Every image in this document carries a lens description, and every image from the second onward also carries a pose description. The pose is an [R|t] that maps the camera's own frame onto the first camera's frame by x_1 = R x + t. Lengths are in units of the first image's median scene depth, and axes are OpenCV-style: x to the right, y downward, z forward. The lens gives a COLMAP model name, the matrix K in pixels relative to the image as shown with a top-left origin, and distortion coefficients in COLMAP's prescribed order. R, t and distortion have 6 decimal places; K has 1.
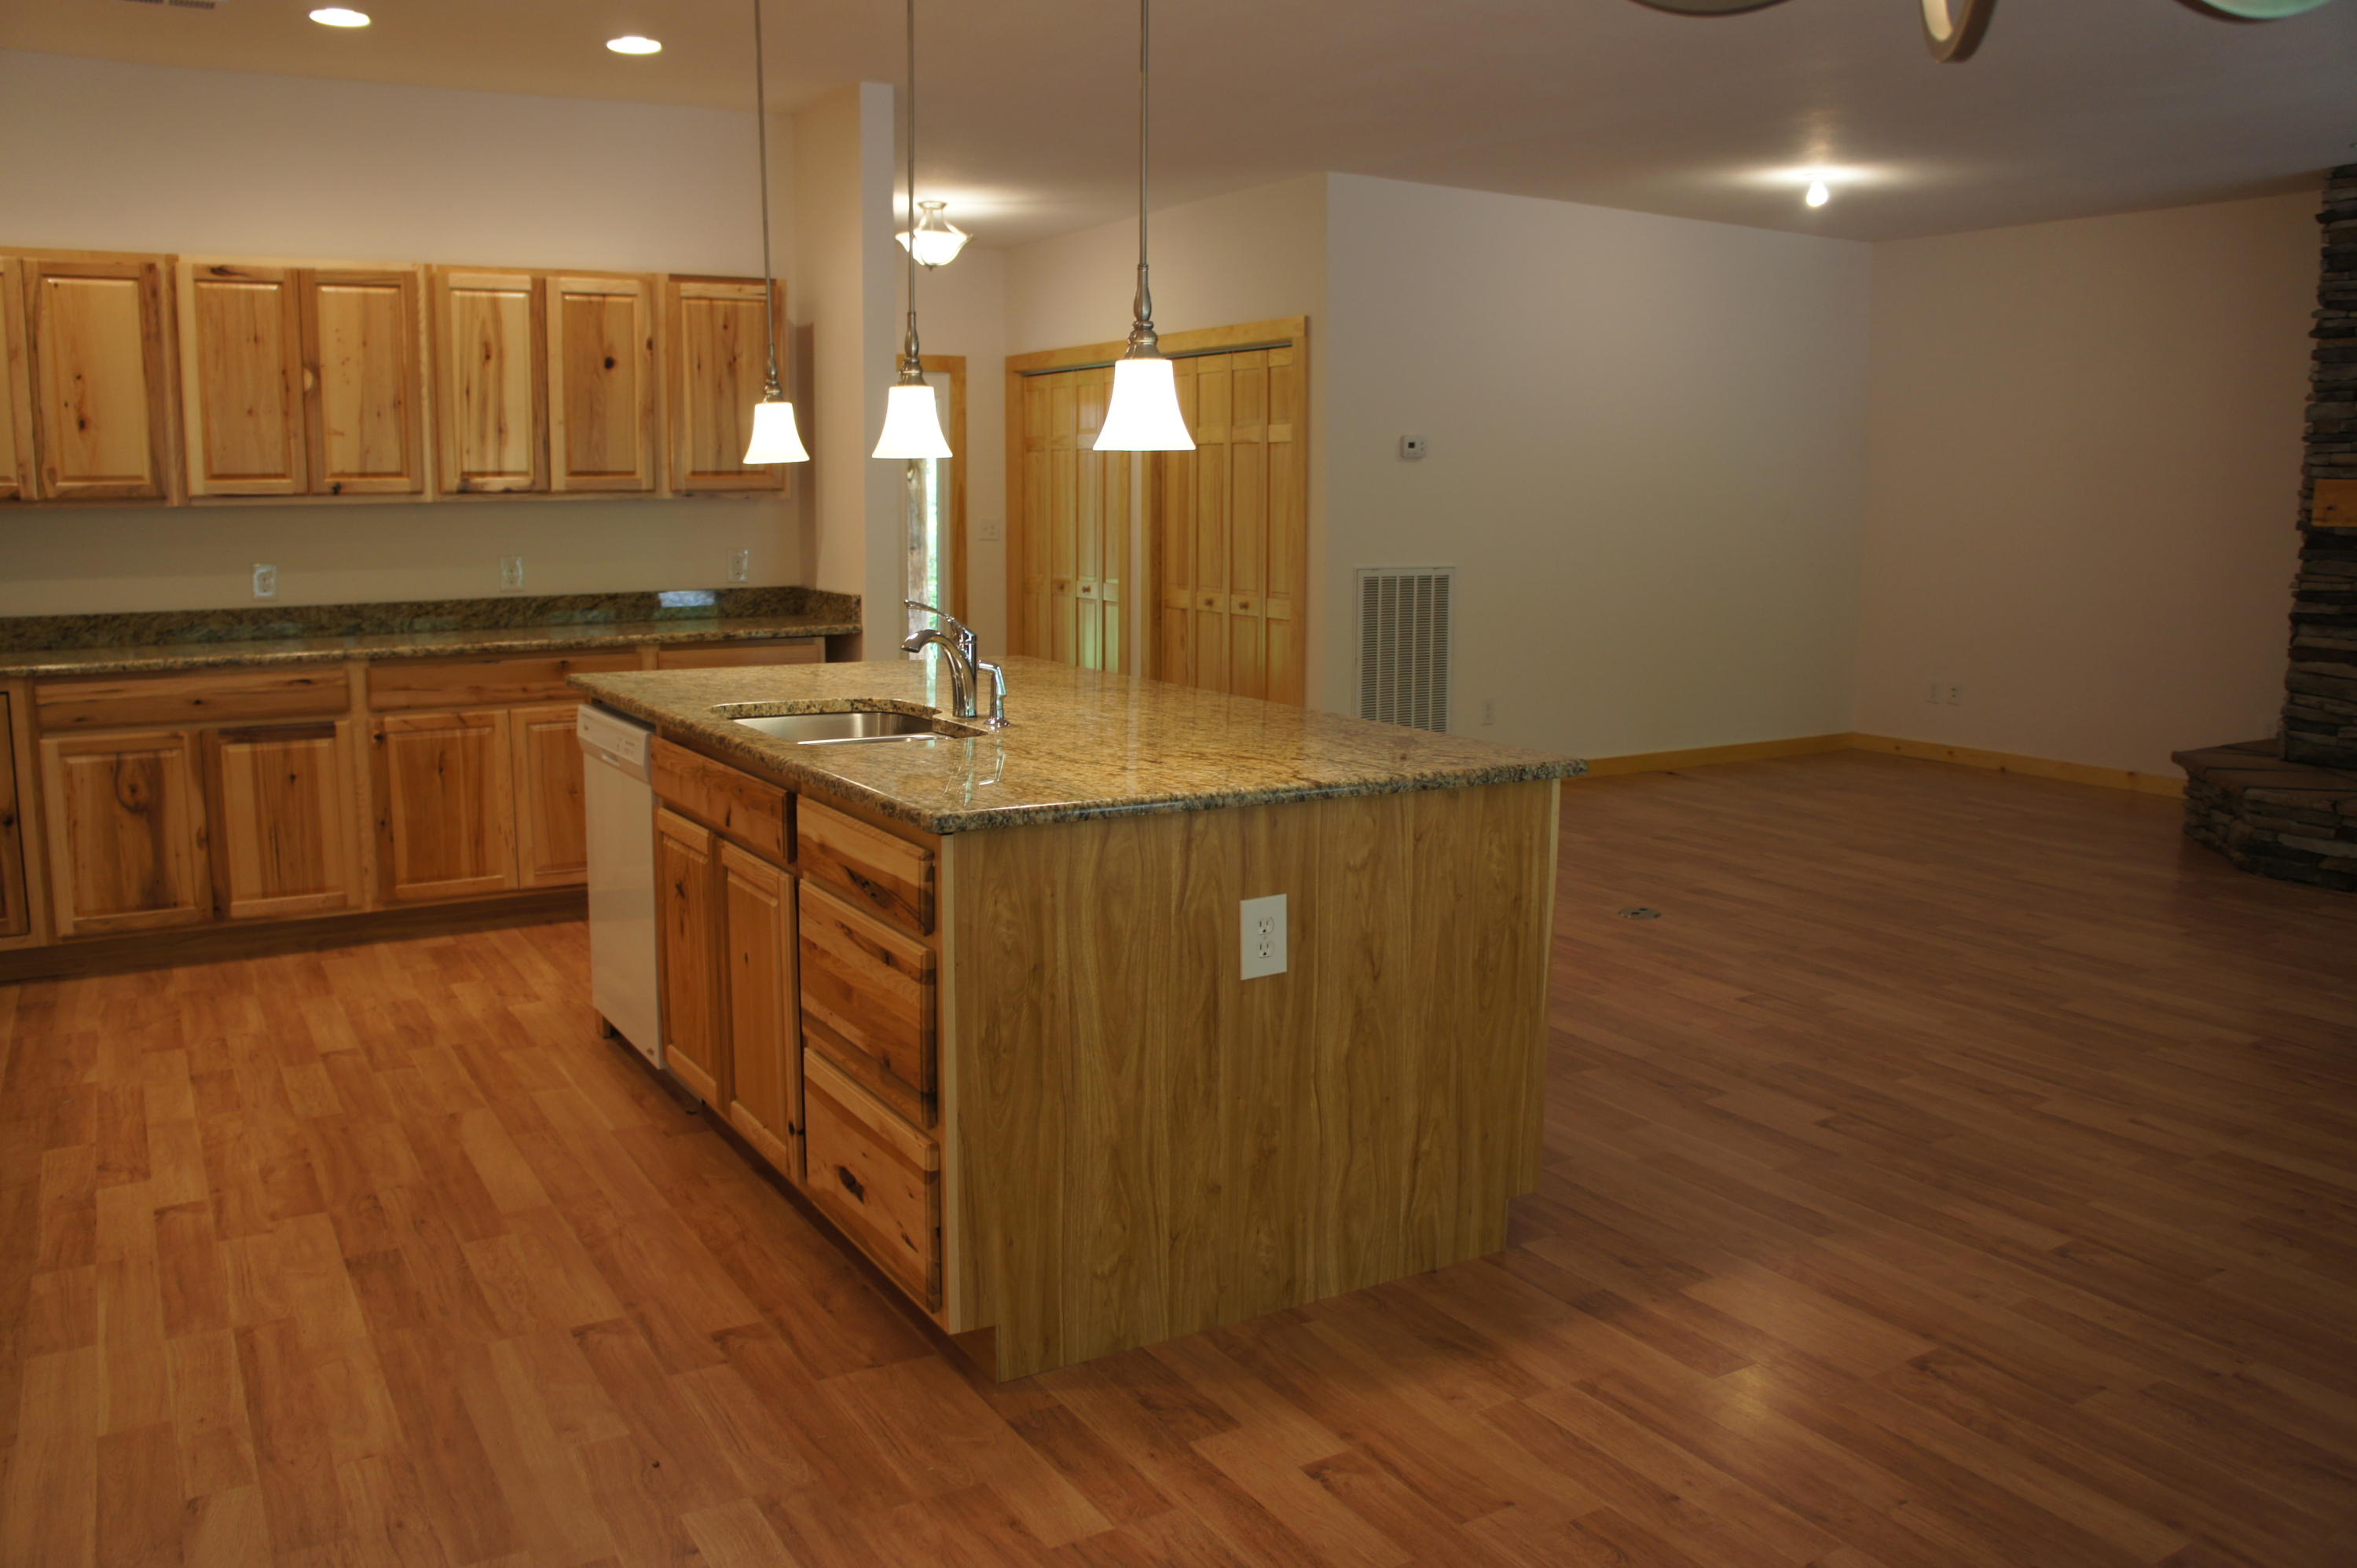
lens RADIAL K [[1875.8, 0, 1177.8], [0, 1875.8, 795.4], [0, 0, 1]] dist [-0.150102, 0.098194]
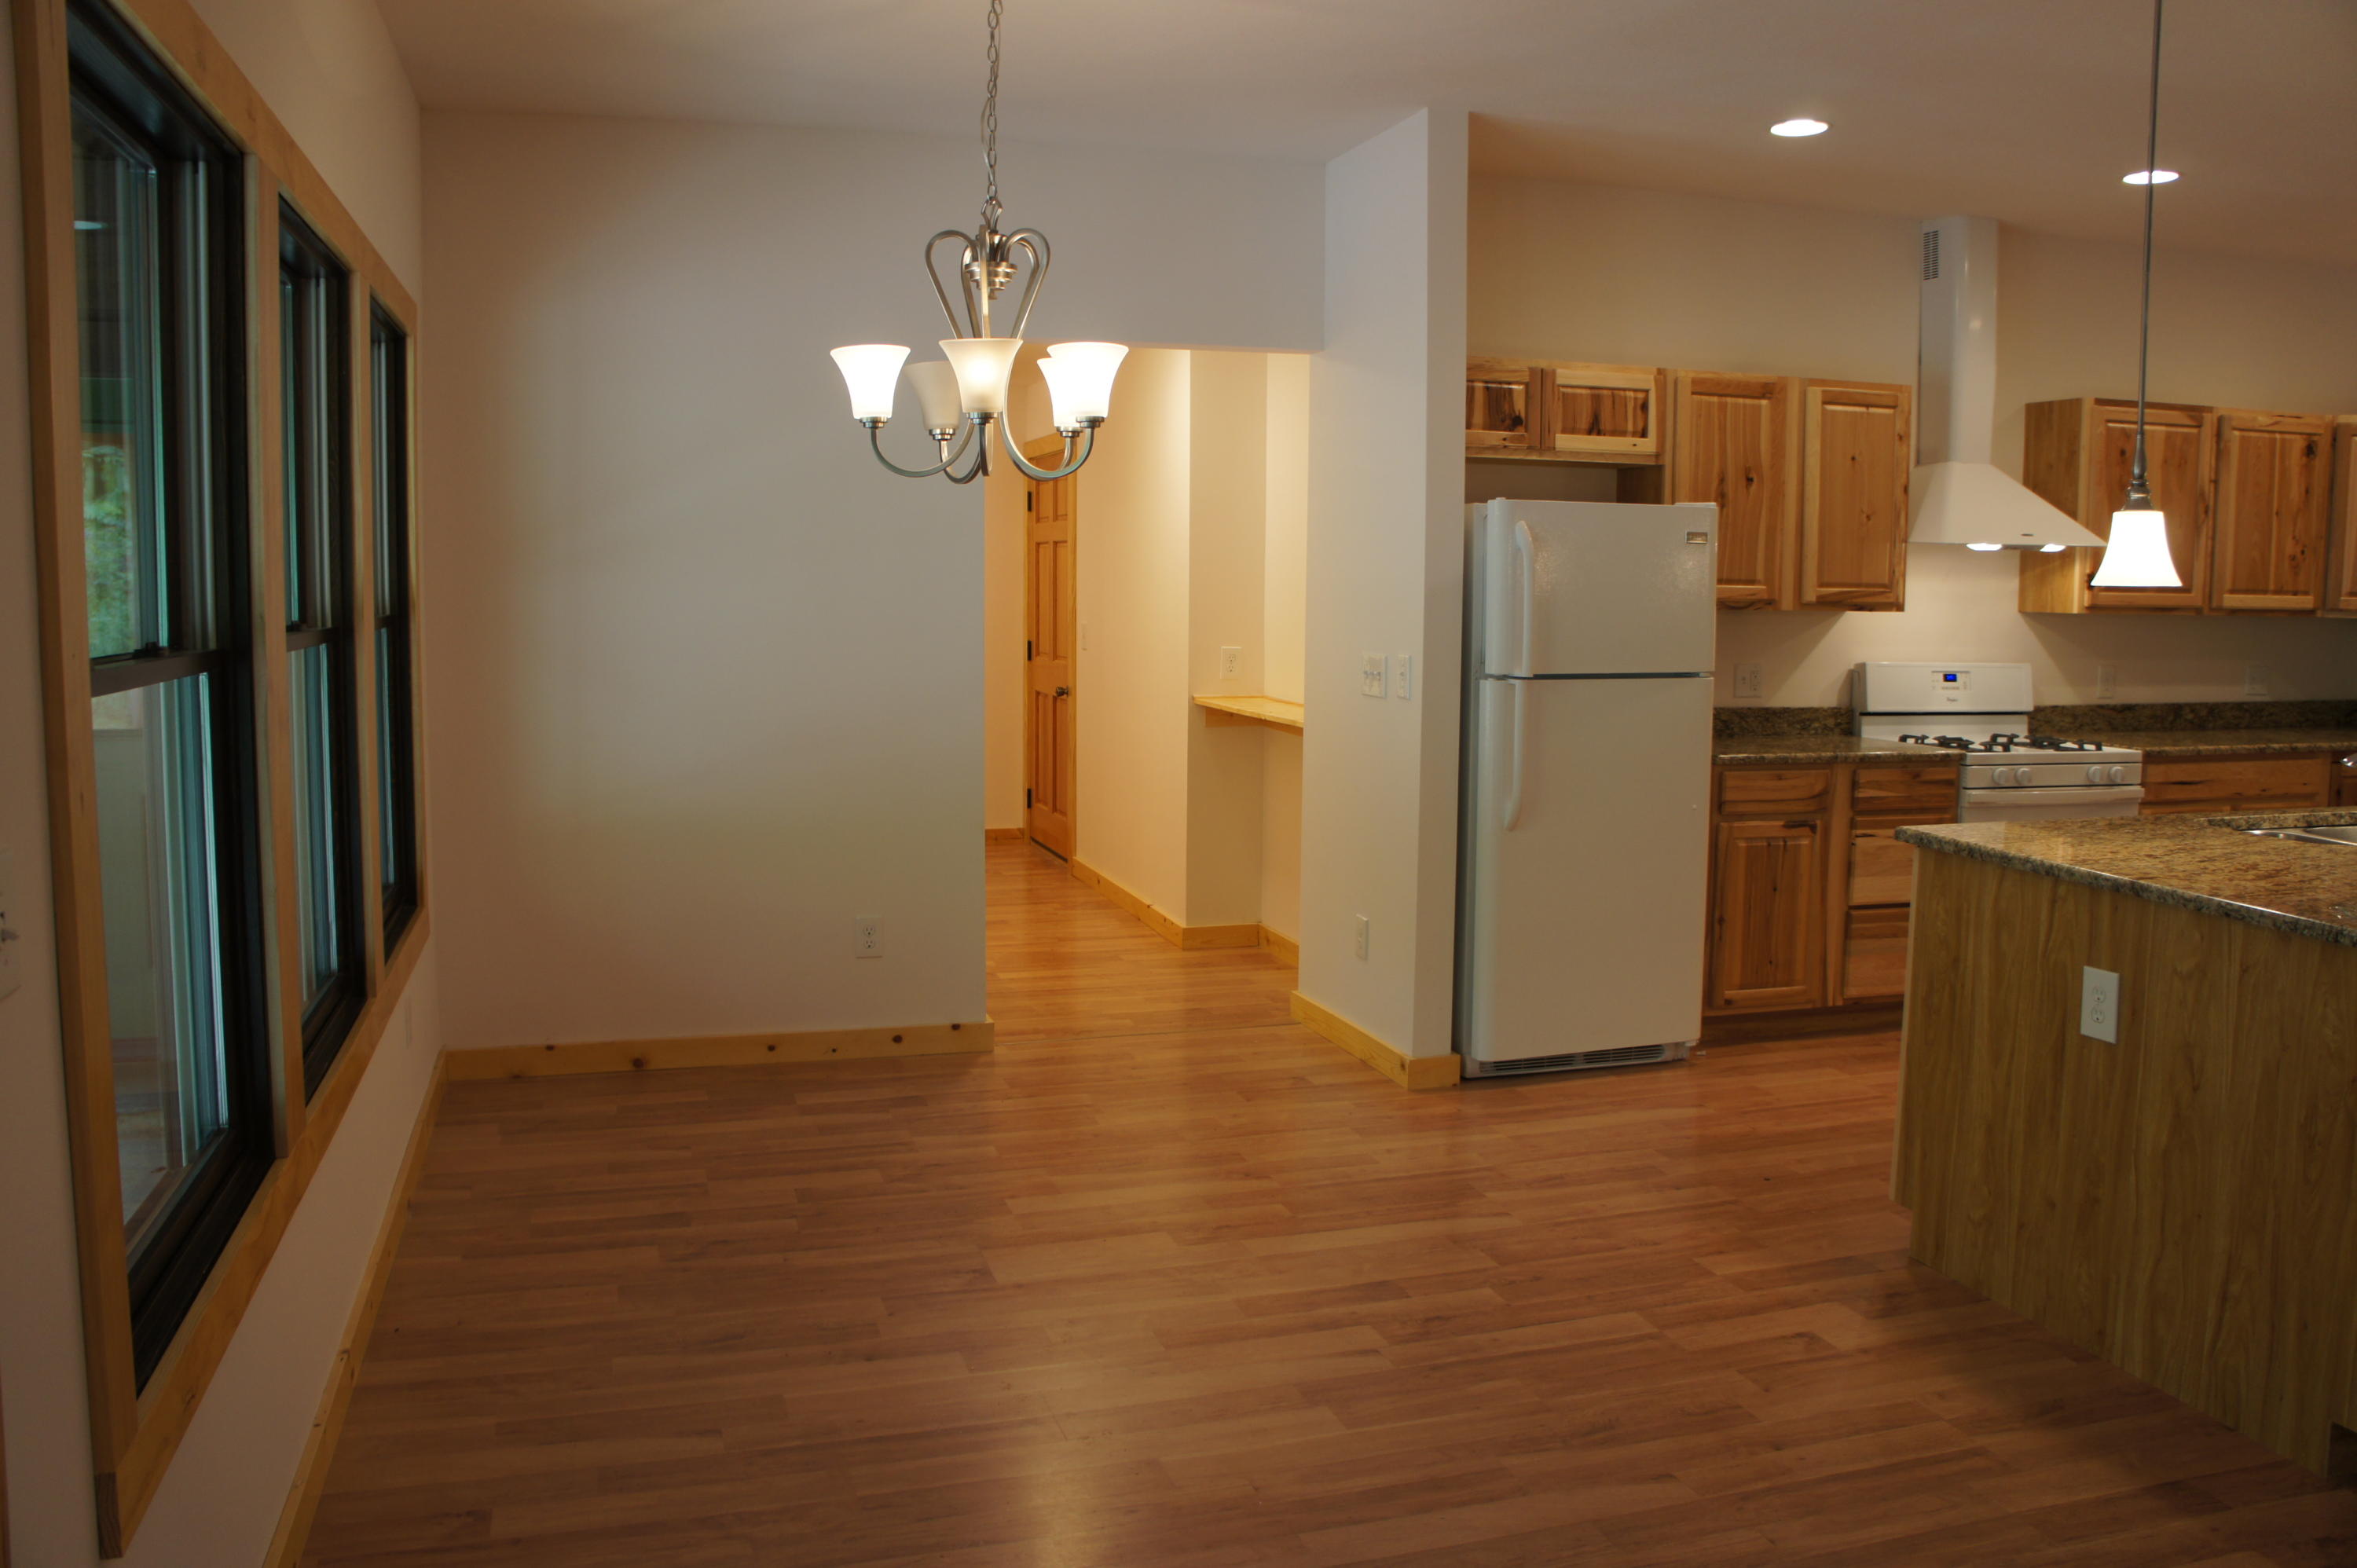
lens RADIAL K [[1875.8, 0, 1171.7], [0, 1875.8, 782.5], [0, 0, 1]] dist [-0.150102, 0.098194]
pose [[-0.254259, 0.100633, -0.961886, 1.222976], [-0.168774, 0.974694, 0.146585, -0.121928], [0.952296, 0.199612, -0.230841, 0.671977]]
